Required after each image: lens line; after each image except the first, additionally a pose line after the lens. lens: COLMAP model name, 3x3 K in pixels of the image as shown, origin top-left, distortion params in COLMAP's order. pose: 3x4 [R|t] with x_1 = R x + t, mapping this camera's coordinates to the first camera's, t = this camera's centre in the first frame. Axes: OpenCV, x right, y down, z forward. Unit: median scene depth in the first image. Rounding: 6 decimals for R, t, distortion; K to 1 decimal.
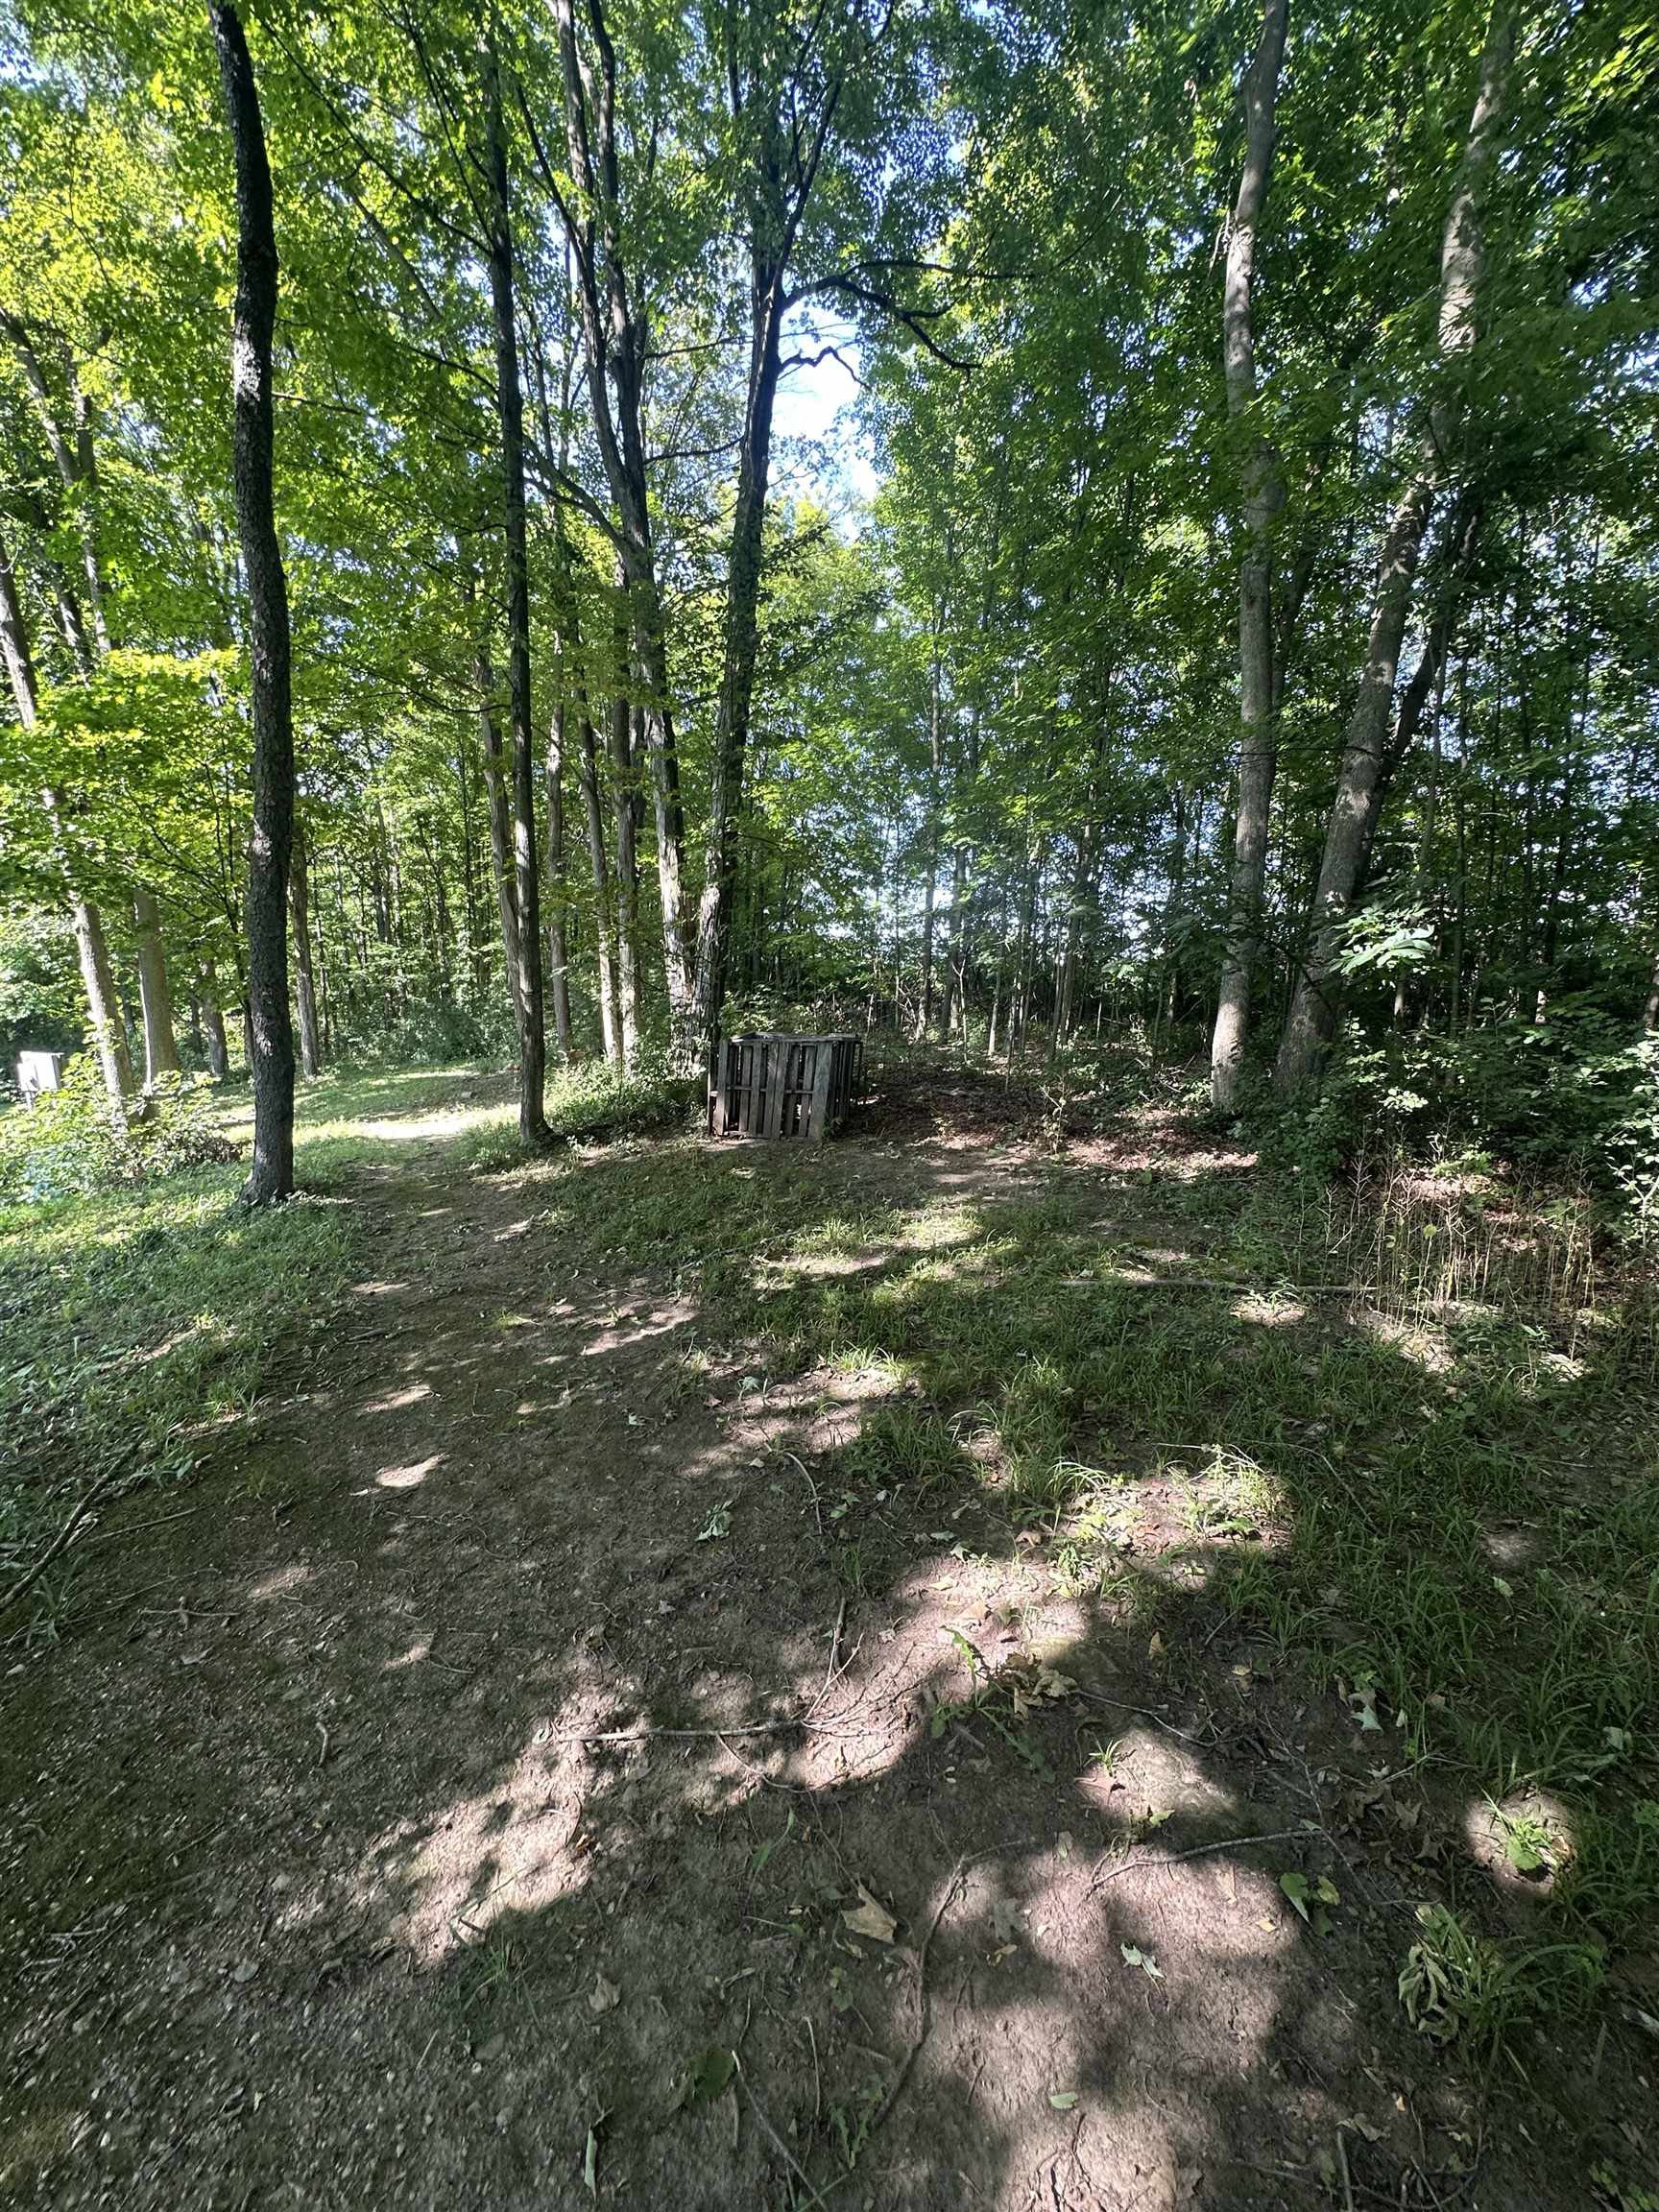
lens RADIAL K [[884.8, 0, 829.5], [0, 884.8, 1106.0], [0, 0, 1]] dist [-0.007684, 0.002092]
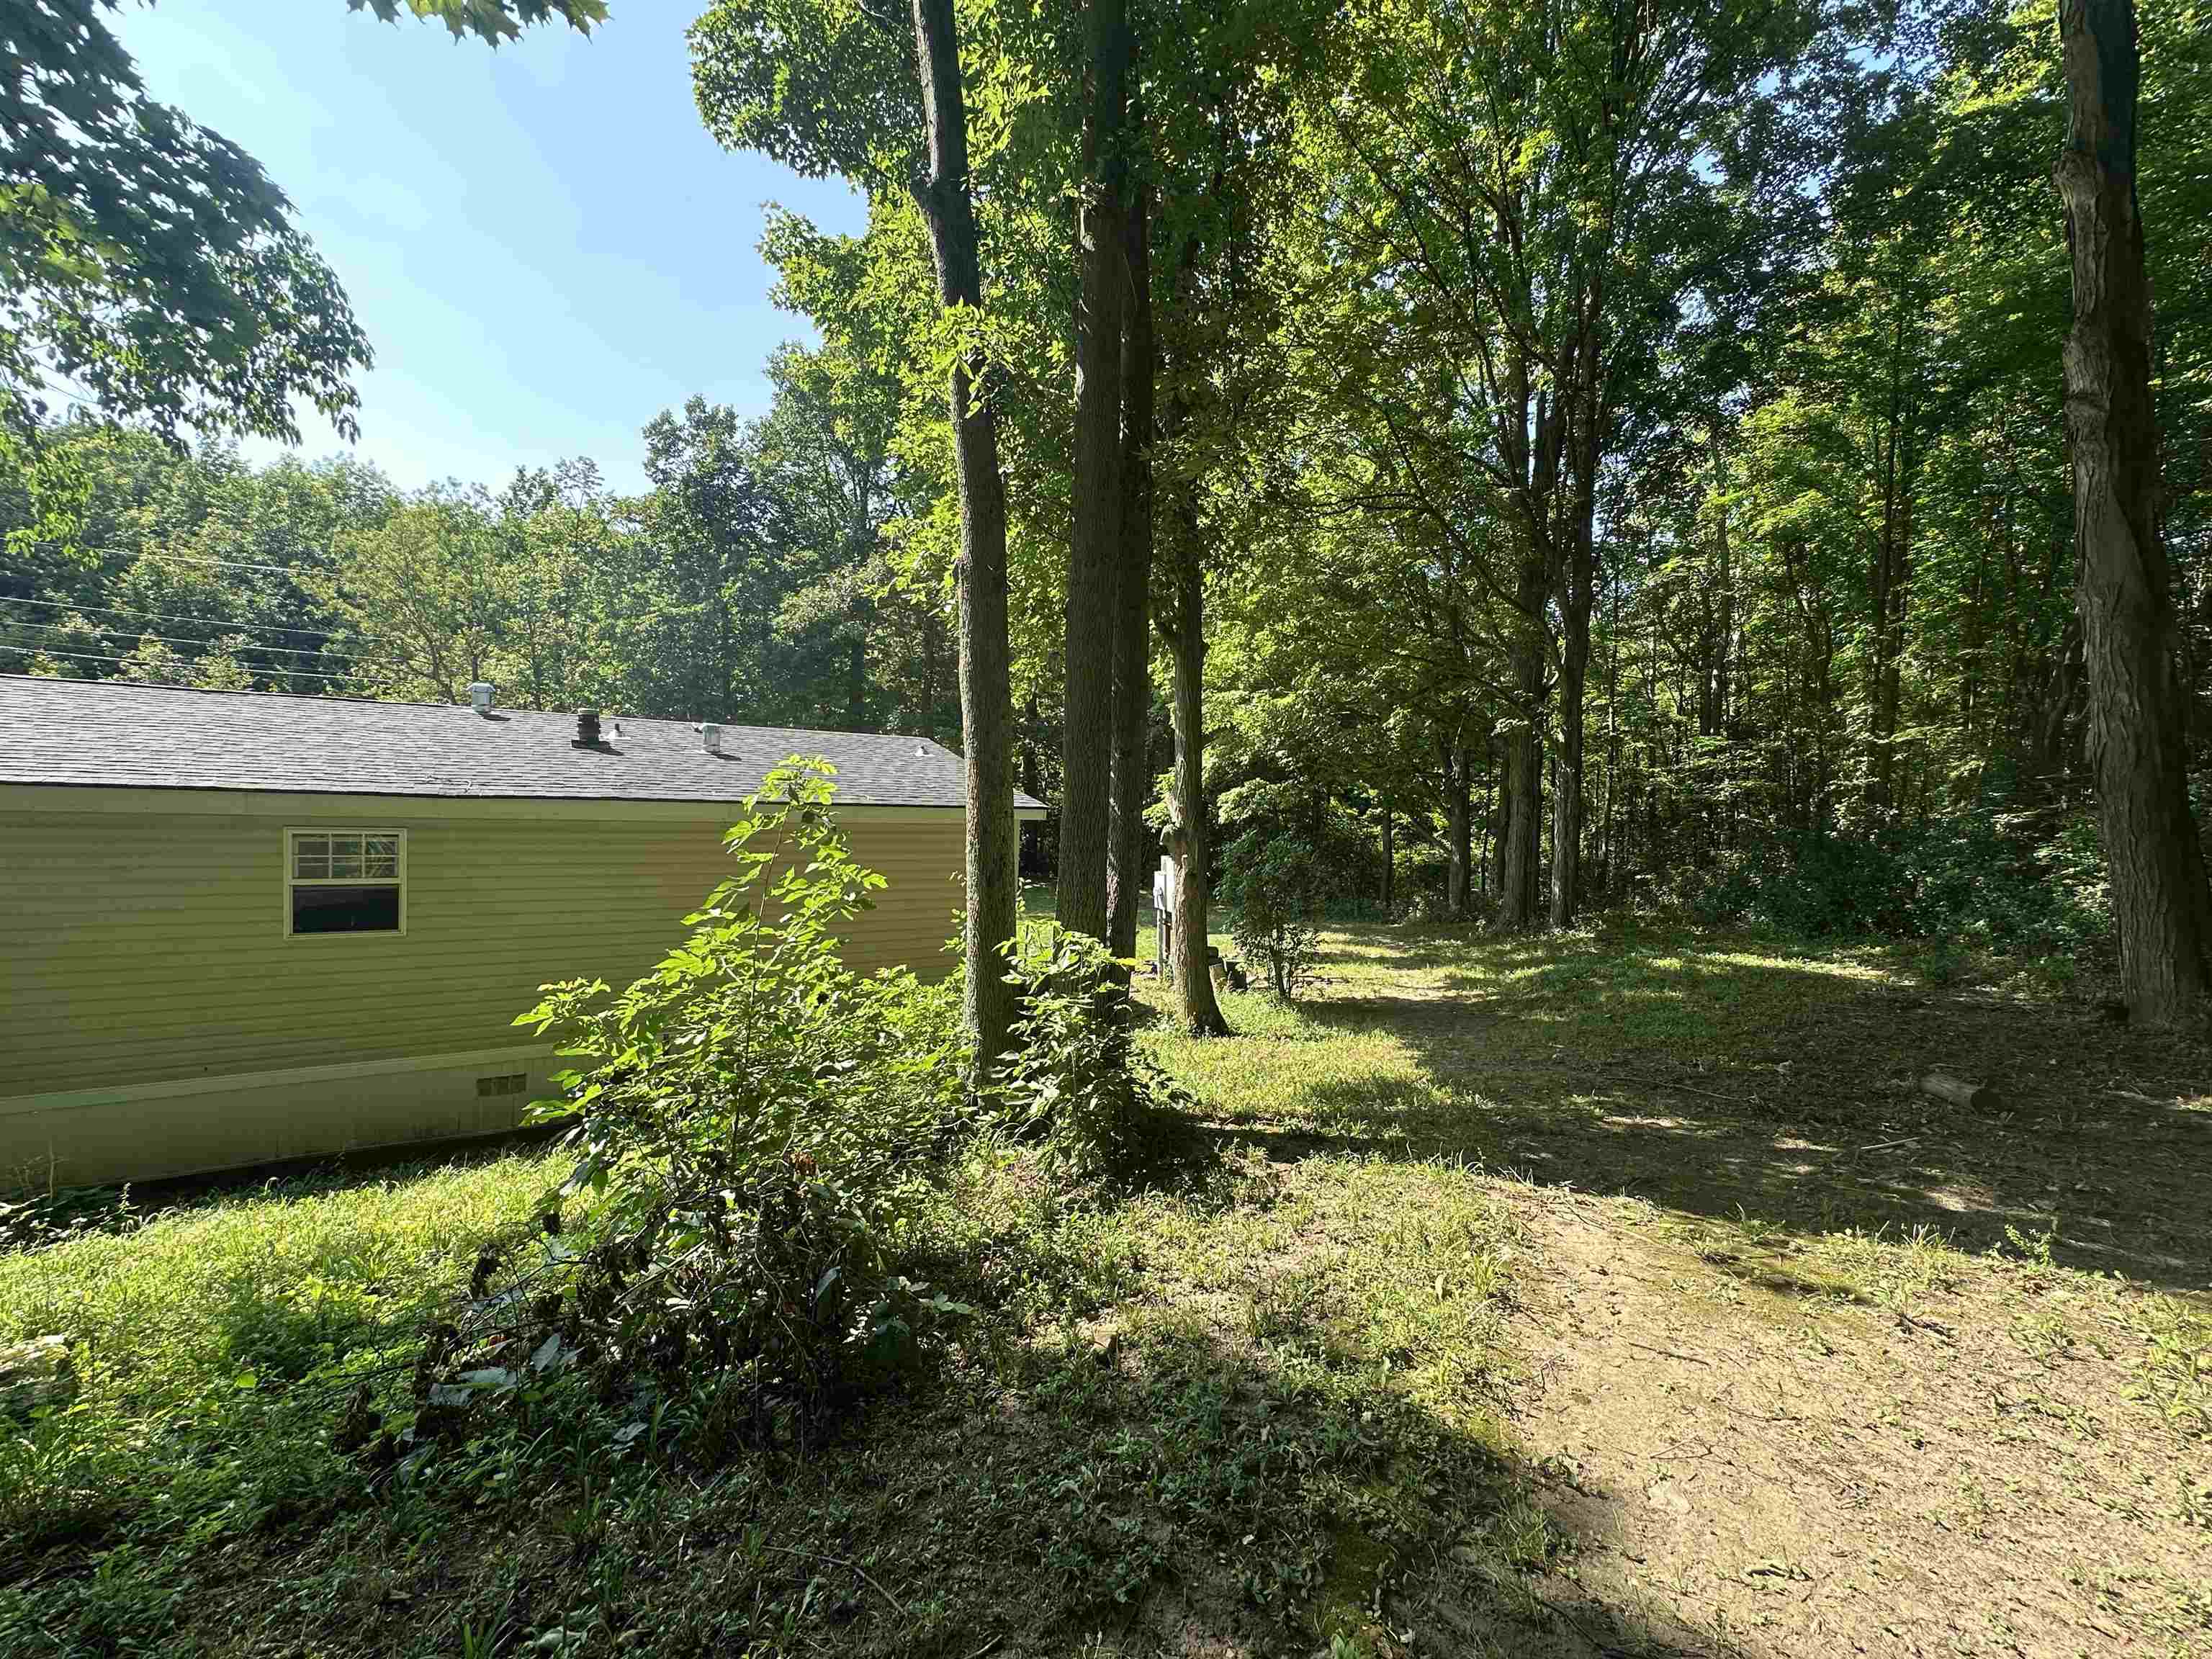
lens RADIAL K [[884.8, 0, 1106.0], [0, 884.8, 829.5], [0, 0, 1]] dist [-0.007684, 0.002092]
pose [[0.490595, 0.040934, -0.870426, -0.159020], [-0.143957, 0.988978, -0.034629, -0.028768], [0.859414, 0.142293, 0.491080, 0.321074]]
